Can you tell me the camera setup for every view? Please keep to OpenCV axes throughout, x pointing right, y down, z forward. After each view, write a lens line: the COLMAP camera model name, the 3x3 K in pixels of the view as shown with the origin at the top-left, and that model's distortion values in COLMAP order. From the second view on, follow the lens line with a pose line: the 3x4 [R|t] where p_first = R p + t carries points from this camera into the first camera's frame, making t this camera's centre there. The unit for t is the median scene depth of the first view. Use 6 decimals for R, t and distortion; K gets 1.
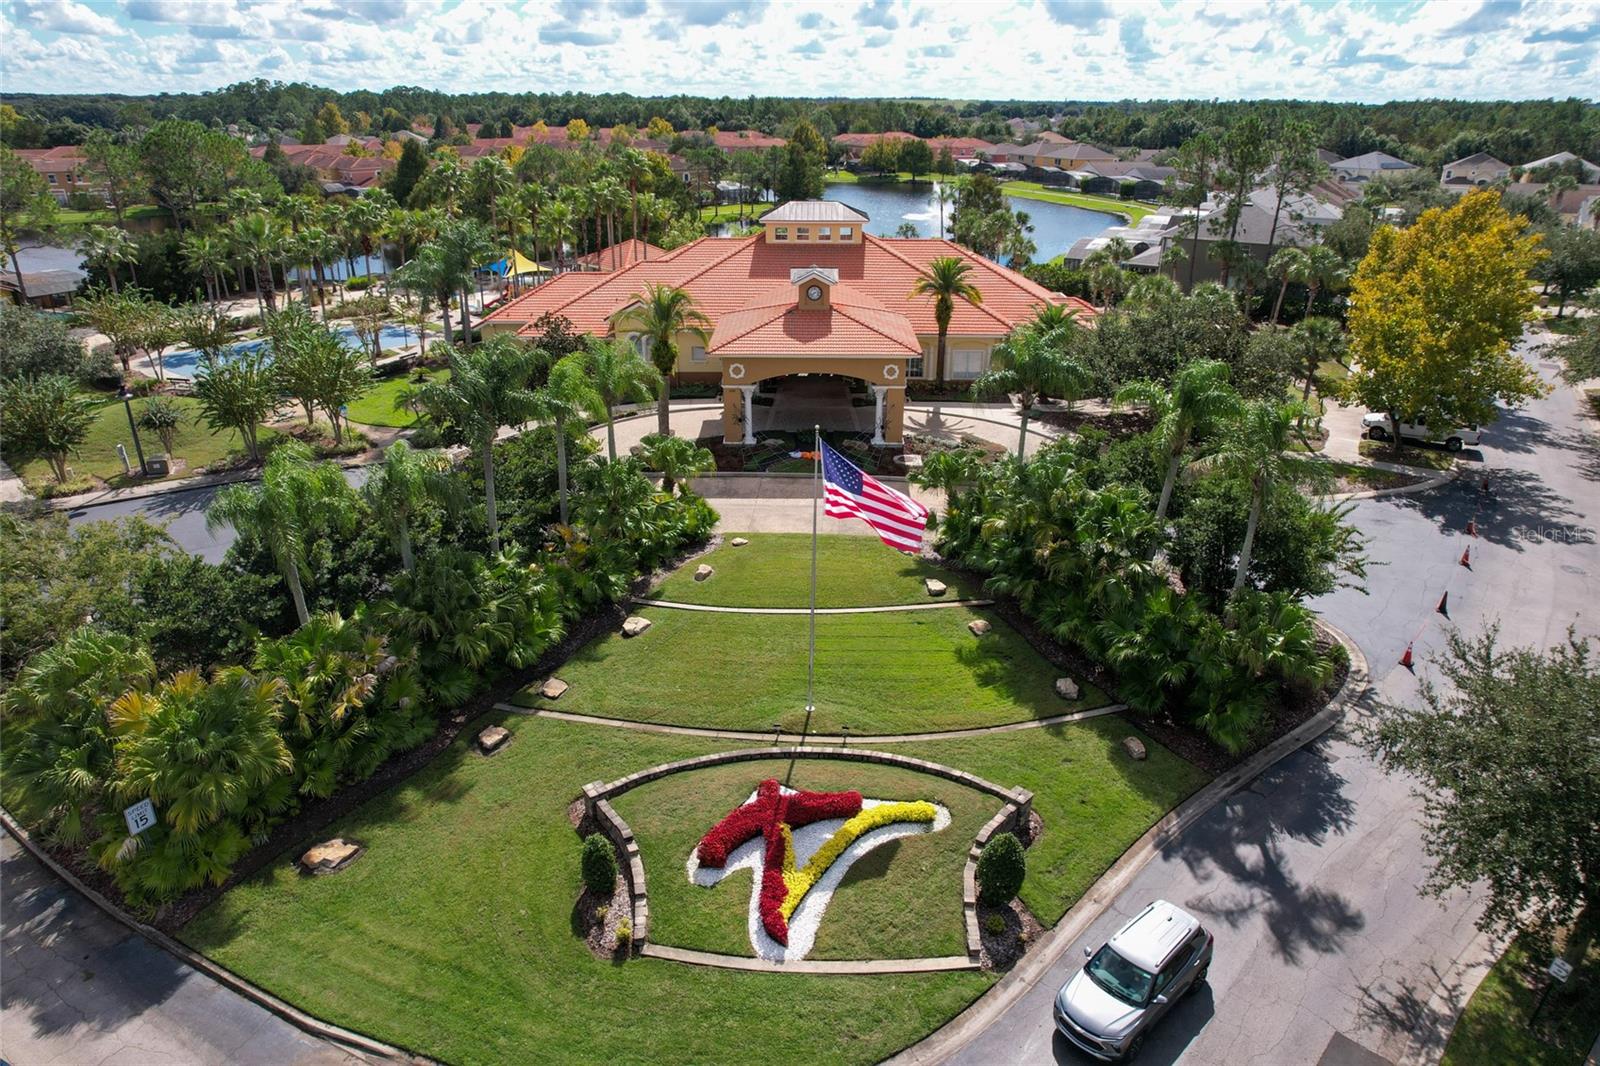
lens RADIAL K [[1018.0, 0, 800.0], [0, 1018.0, 533.0], [0, 0, 1]] dist [-0.066517, 0.062618]
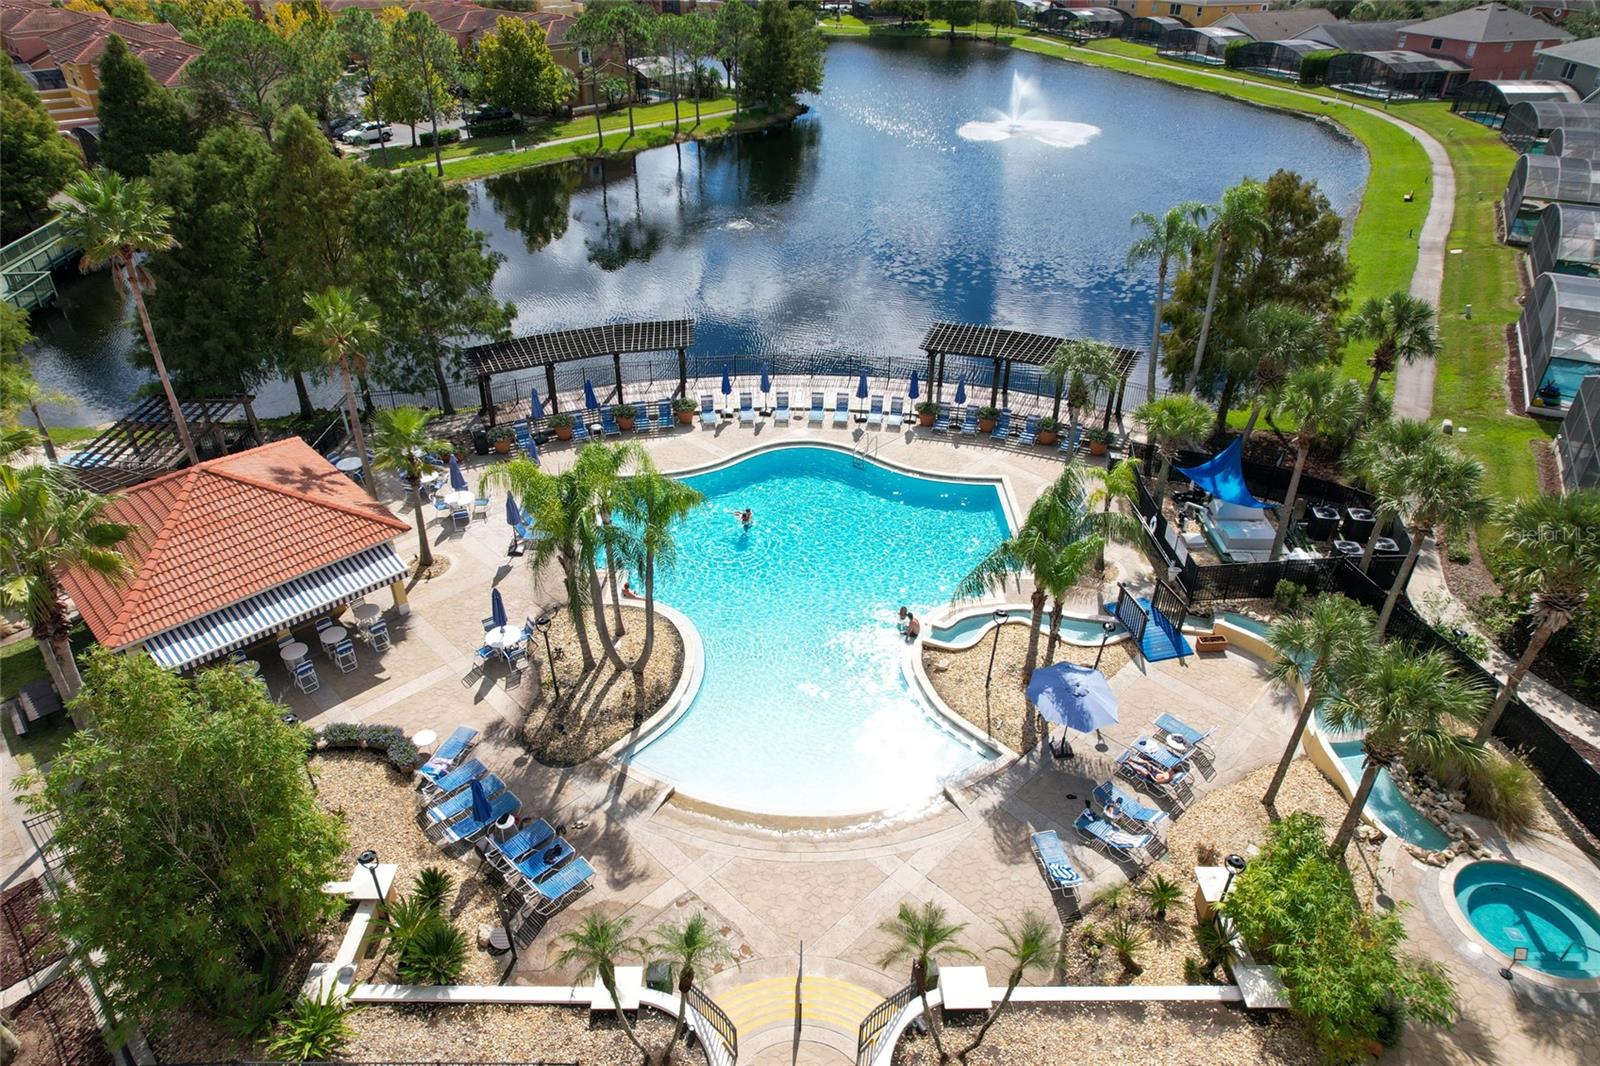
lens RADIAL K [[1018.0, 0, 800.0], [0, 1018.0, 533.0], [0, 0, 1]] dist [-0.066517, 0.062618]
pose [[0.999989, -0.003970, -0.002409, 0.009662], [0.004296, 0.987855, 0.155322, -0.140844], [0.001763, -0.155331, 0.987861, 0.315945]]
